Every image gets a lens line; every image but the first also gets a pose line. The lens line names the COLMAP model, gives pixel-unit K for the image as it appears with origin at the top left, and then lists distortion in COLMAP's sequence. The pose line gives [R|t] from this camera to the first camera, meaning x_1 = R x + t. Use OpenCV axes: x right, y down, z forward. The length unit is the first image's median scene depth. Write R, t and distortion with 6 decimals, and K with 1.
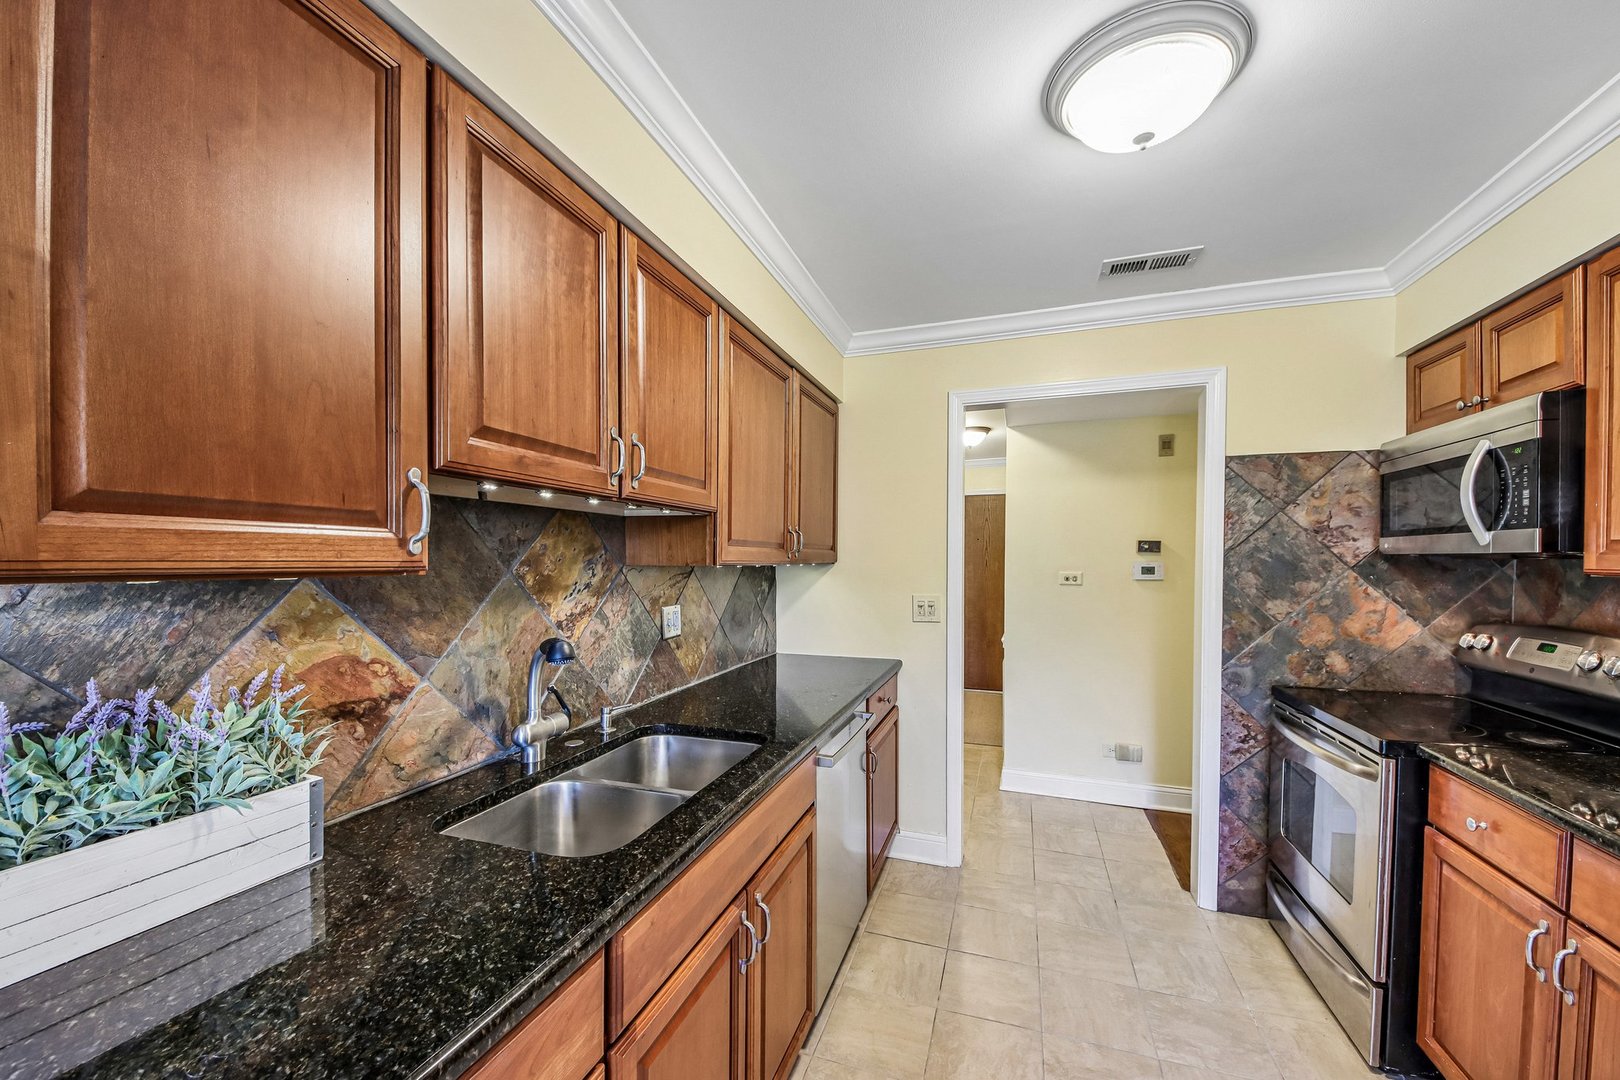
lens RADIAL K [[616.7, 0, 803.7], [0, 616.7, 550.0], [0, 0, 1]] dist [0.052817, -0.025548]
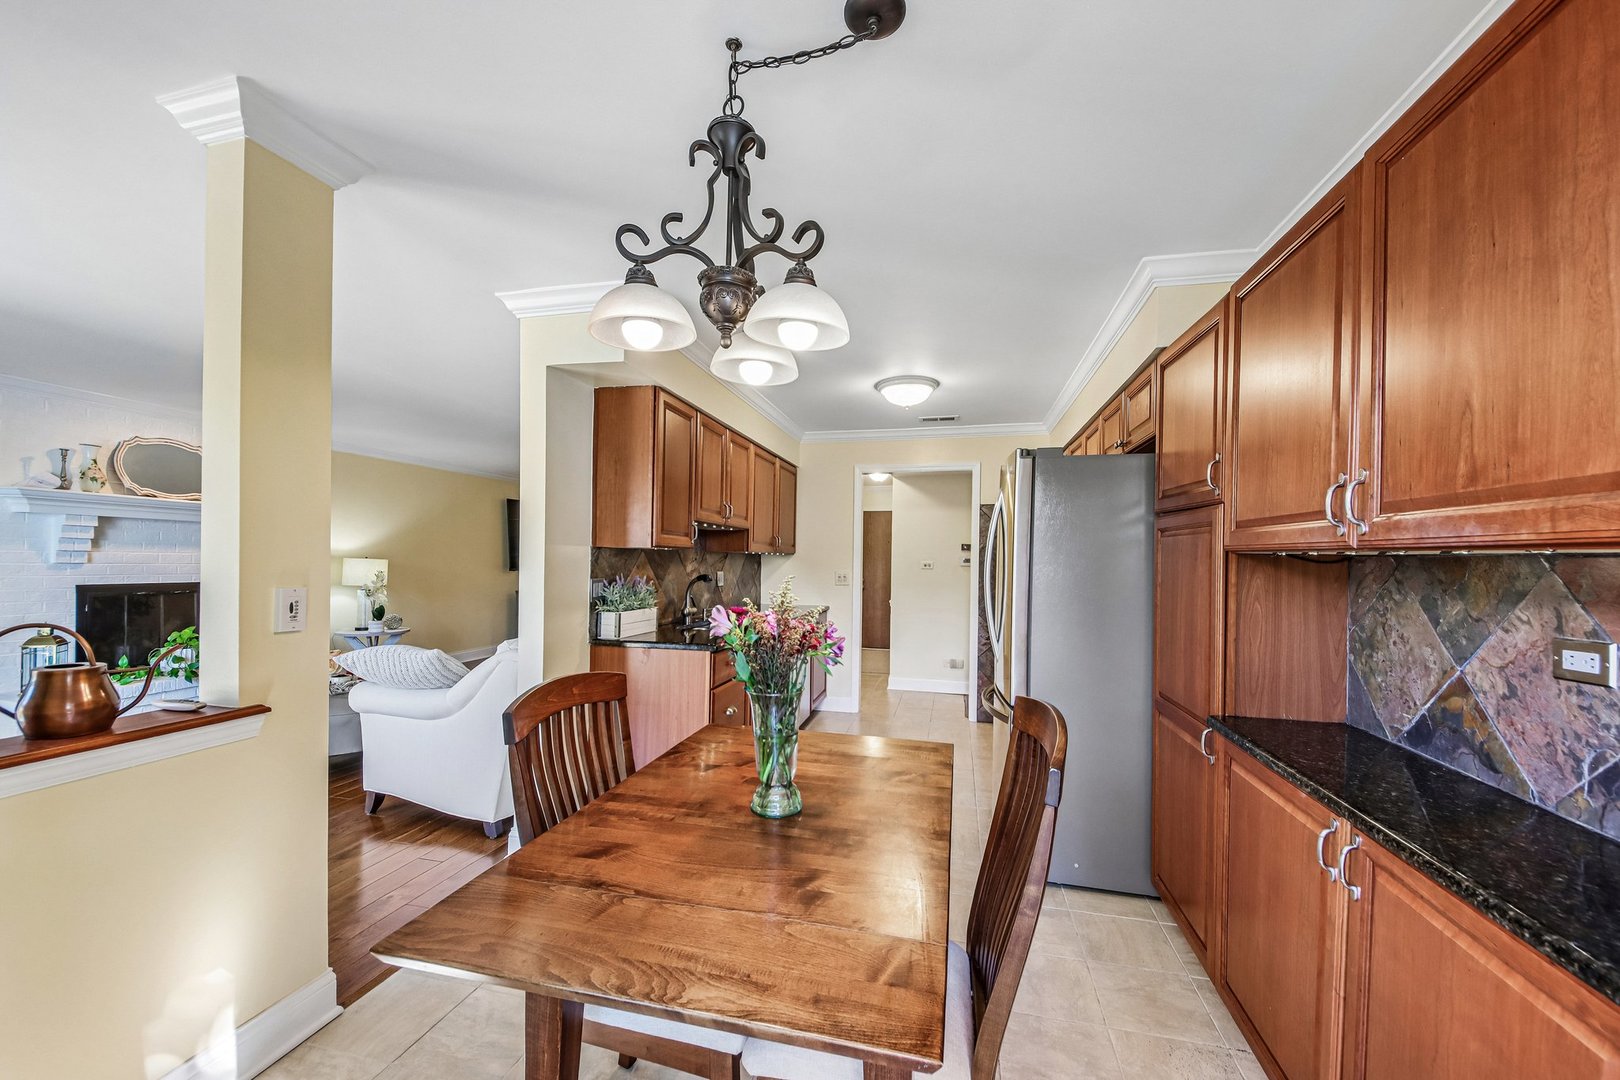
lens RADIAL K [[616.7, 0, 803.7], [0, 616.7, 550.0], [0, 0, 1]] dist [0.052817, -0.025548]
pose [[0.995464, 0.010762, 0.094528, -0.102940], [-0.010588, 0.999941, -0.002346, 0.014172], [-0.094547, 0.001334, 0.995519, -0.902371]]
